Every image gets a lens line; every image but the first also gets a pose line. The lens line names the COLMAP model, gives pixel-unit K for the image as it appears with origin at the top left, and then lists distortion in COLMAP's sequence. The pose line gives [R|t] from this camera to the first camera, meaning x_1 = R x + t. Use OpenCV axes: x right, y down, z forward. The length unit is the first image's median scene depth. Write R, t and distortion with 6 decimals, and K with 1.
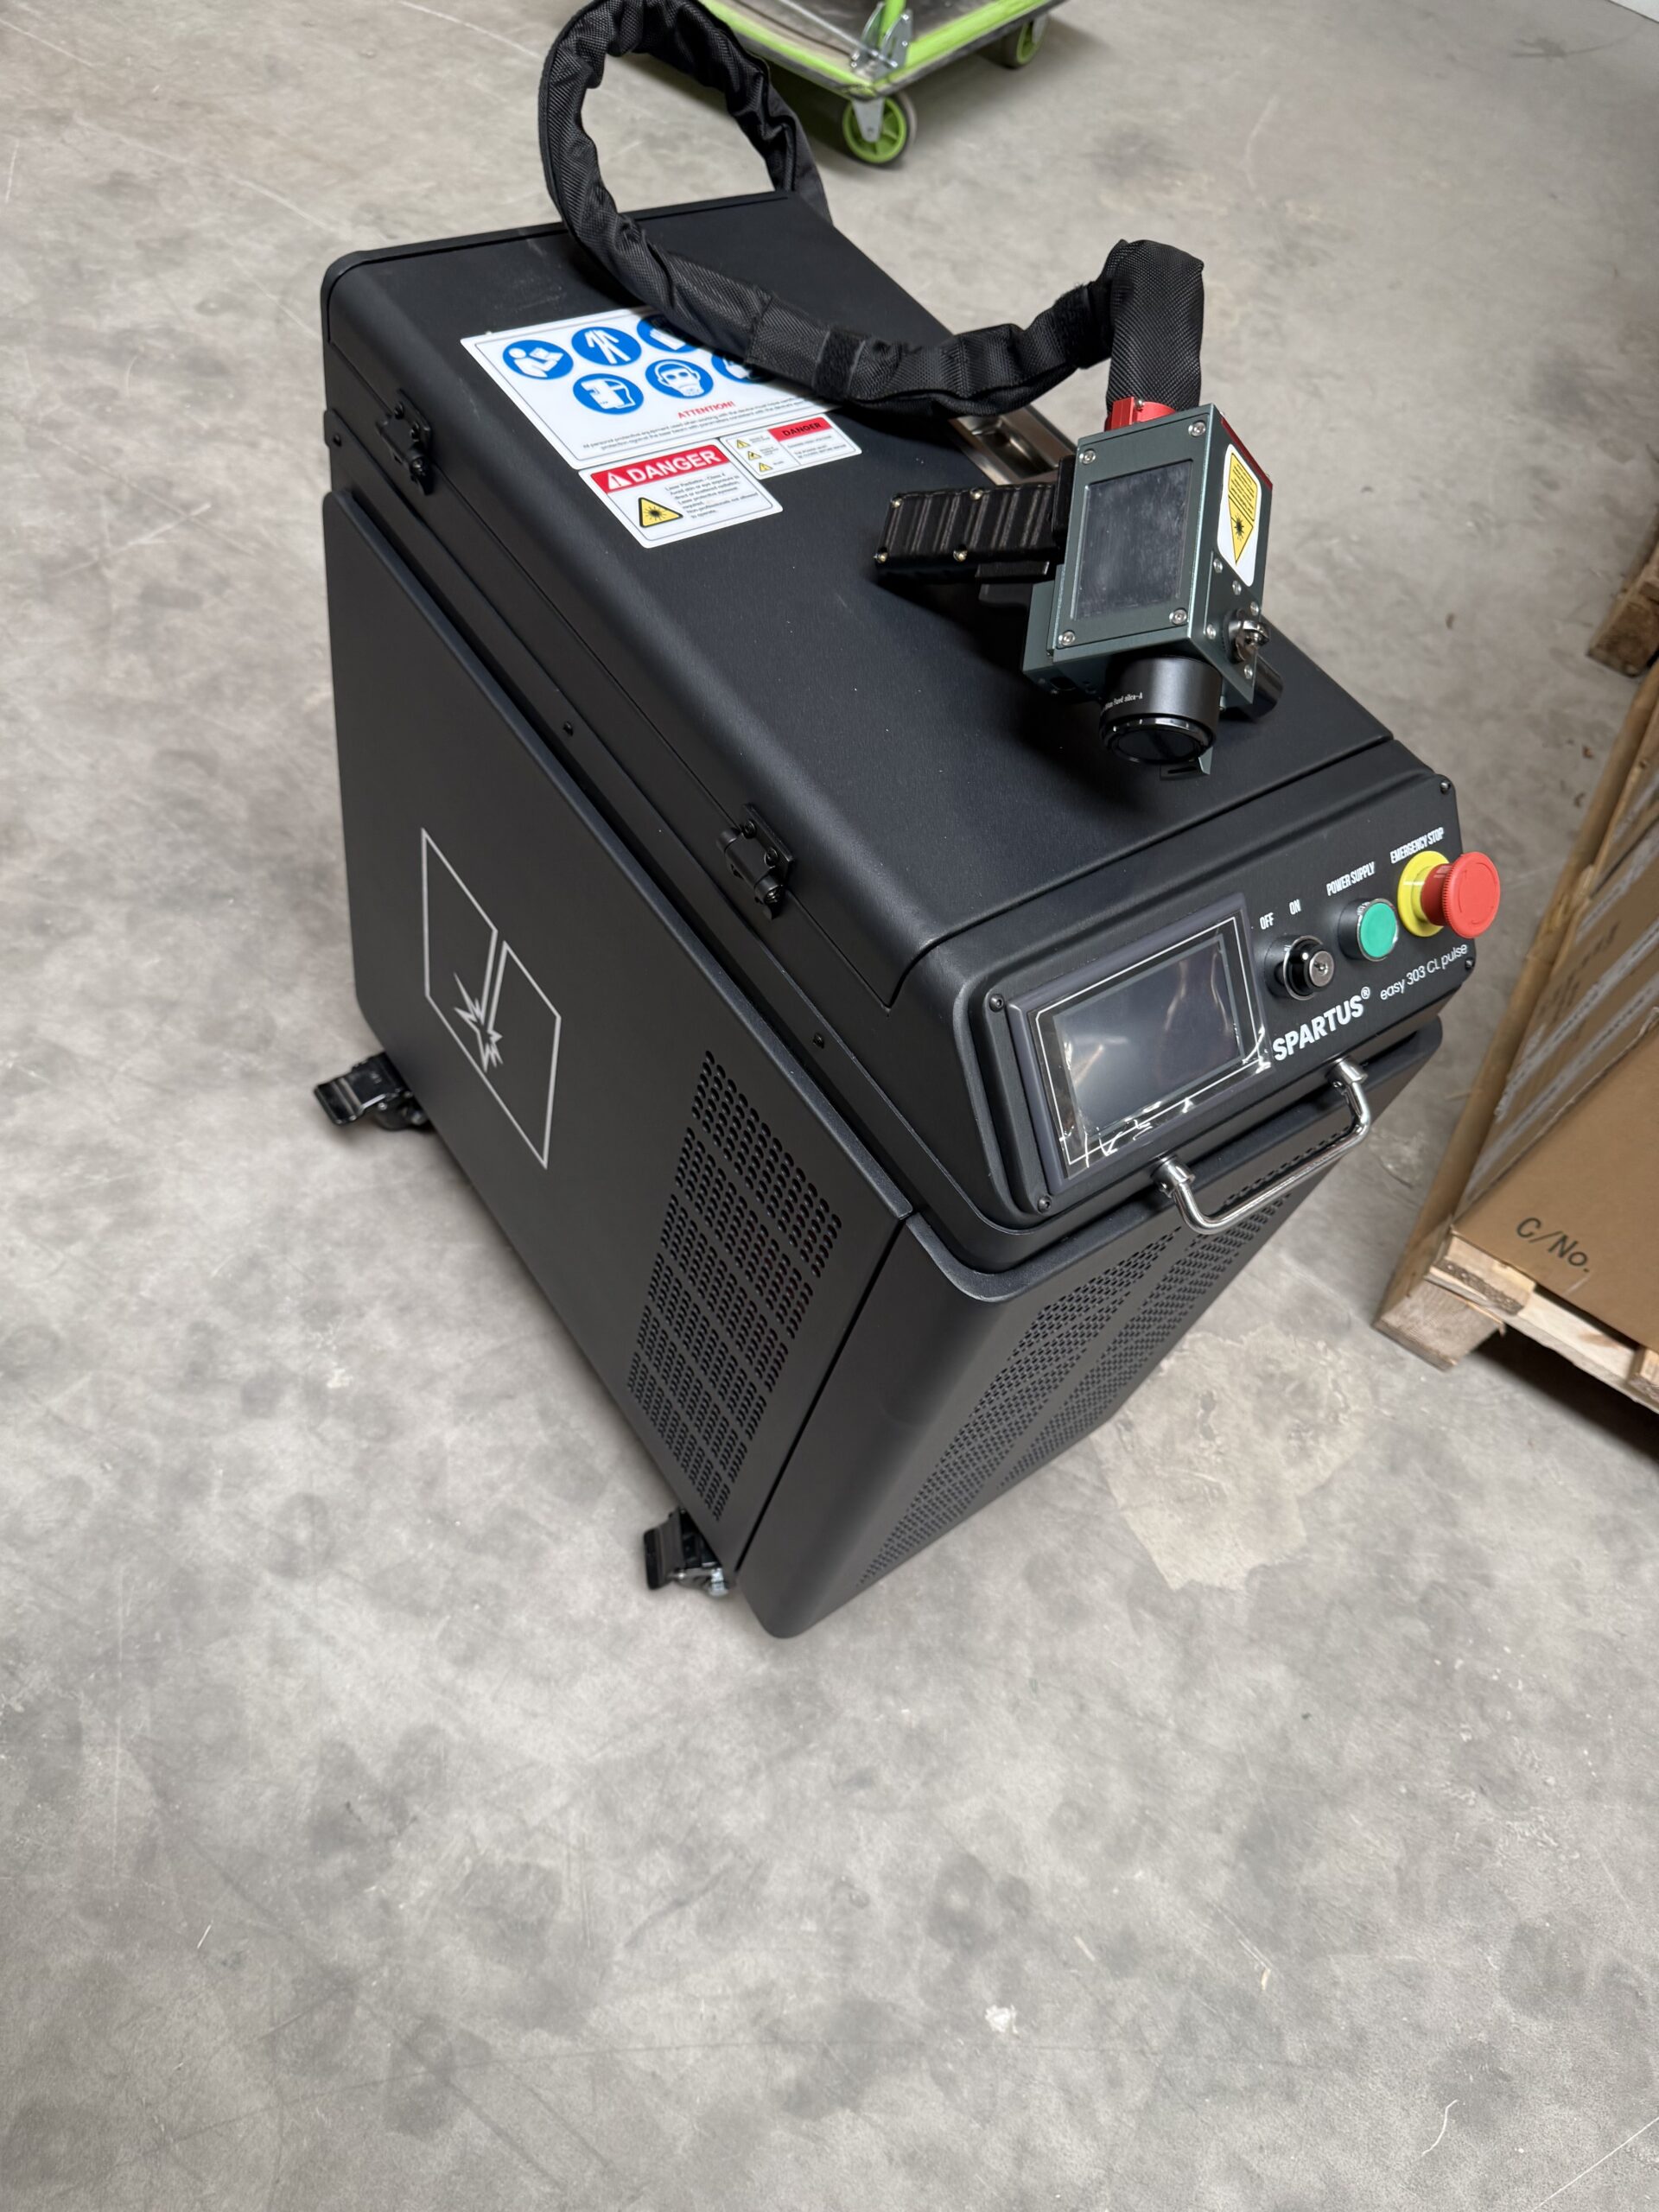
lens RADIAL K [[1568.6, 0, 818.1], [0, 1568.6, 1117.6], [0, 0, 1]] dist [0.025247, -0.032991]
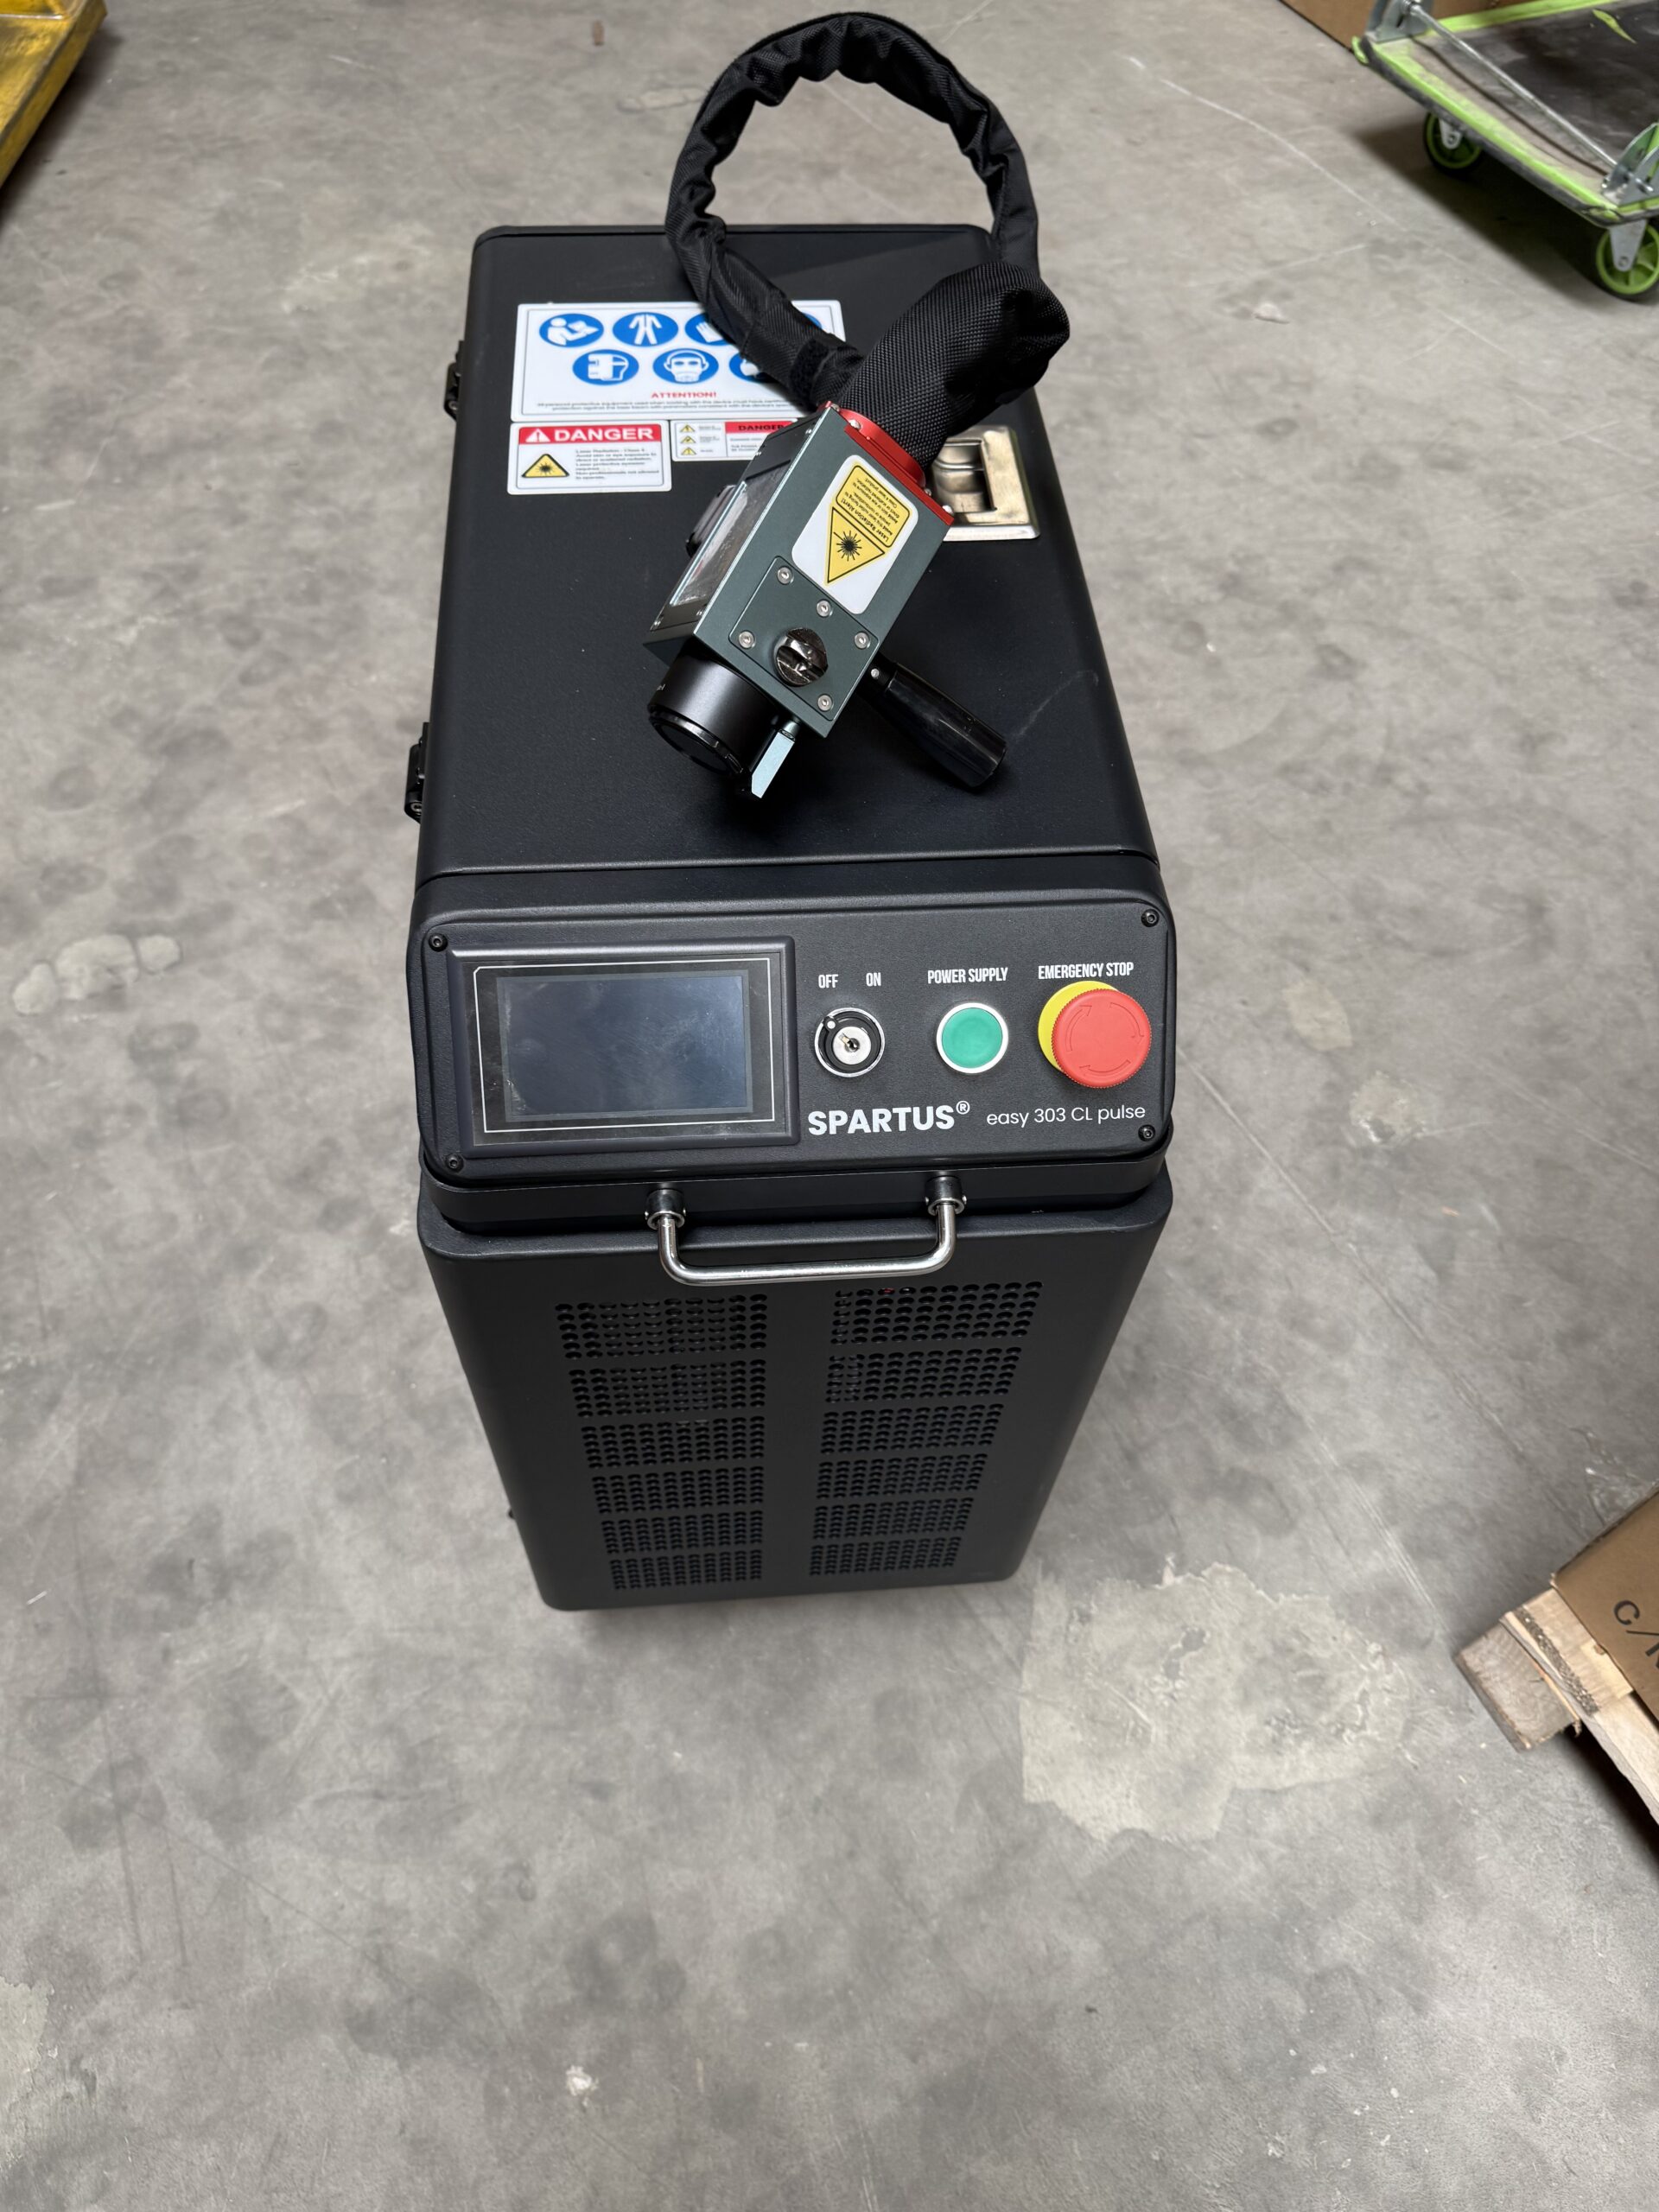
lens RADIAL K [[1575.3, 0, 829.5], [0, 1575.3, 1106.0], [0, 0, 1]] dist [0.021244, -0.030605]
pose [[0.841584, 0.326872, -0.429989, 0.409006], [-0.353897, 0.935107, 0.018203, -0.042838], [0.408036, 0.136853, 0.902651, 0.108630]]
